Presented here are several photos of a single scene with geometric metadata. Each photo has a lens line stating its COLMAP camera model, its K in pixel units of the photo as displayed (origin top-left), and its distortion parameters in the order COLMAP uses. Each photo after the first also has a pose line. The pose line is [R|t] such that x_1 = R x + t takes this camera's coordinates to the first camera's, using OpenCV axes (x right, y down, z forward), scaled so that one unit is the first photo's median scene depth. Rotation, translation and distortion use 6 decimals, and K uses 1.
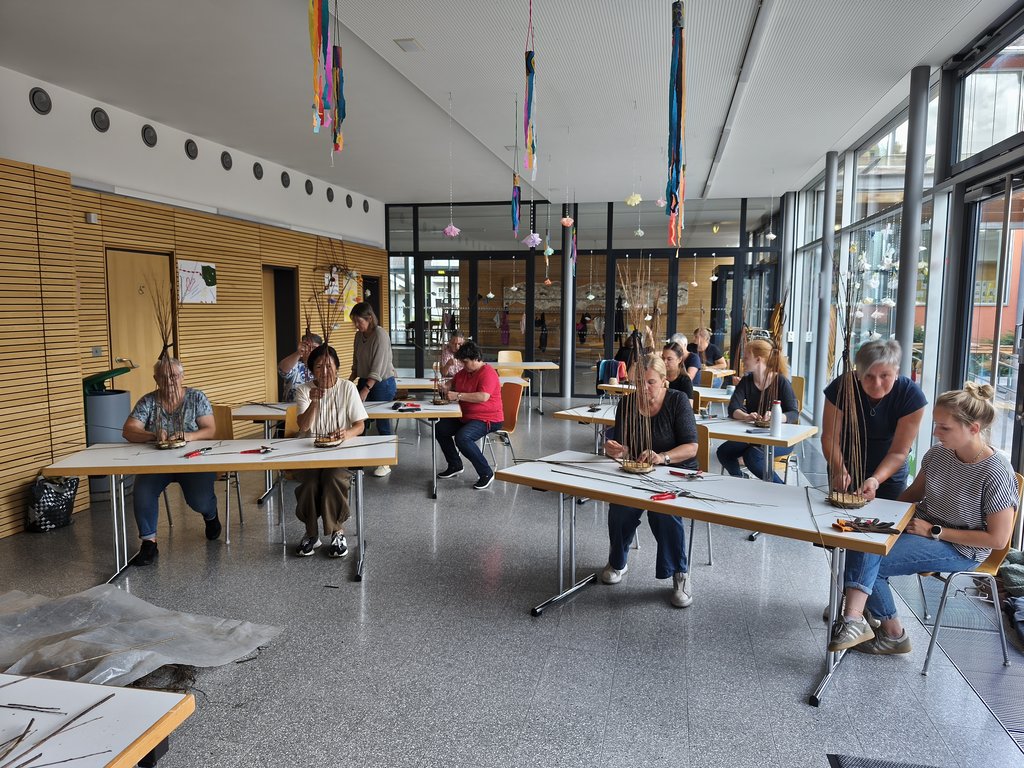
lens RADIAL K [[686.8, 0, 512.0], [0, 686.8, 384.0], [0, 0, 1]] dist [0.005453, -0.041636]
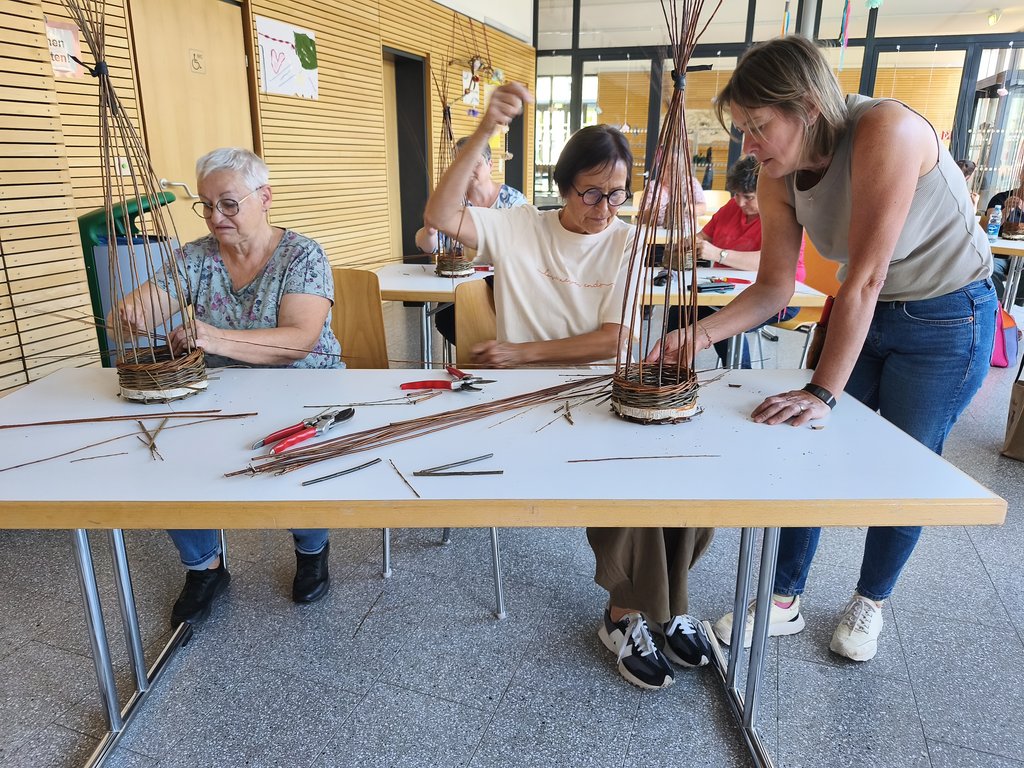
lens RADIAL K [[686.8, 0, 512.0], [0, 686.8, 384.0], [0, 0, 1]] dist [0.005453, -0.041636]
pose [[0.990919, 0.044526, -0.126878, -0.163003], [-0.017174, 0.977764, 0.209004, 0.004474], [0.133363, -0.204927, 0.969649, 0.358543]]
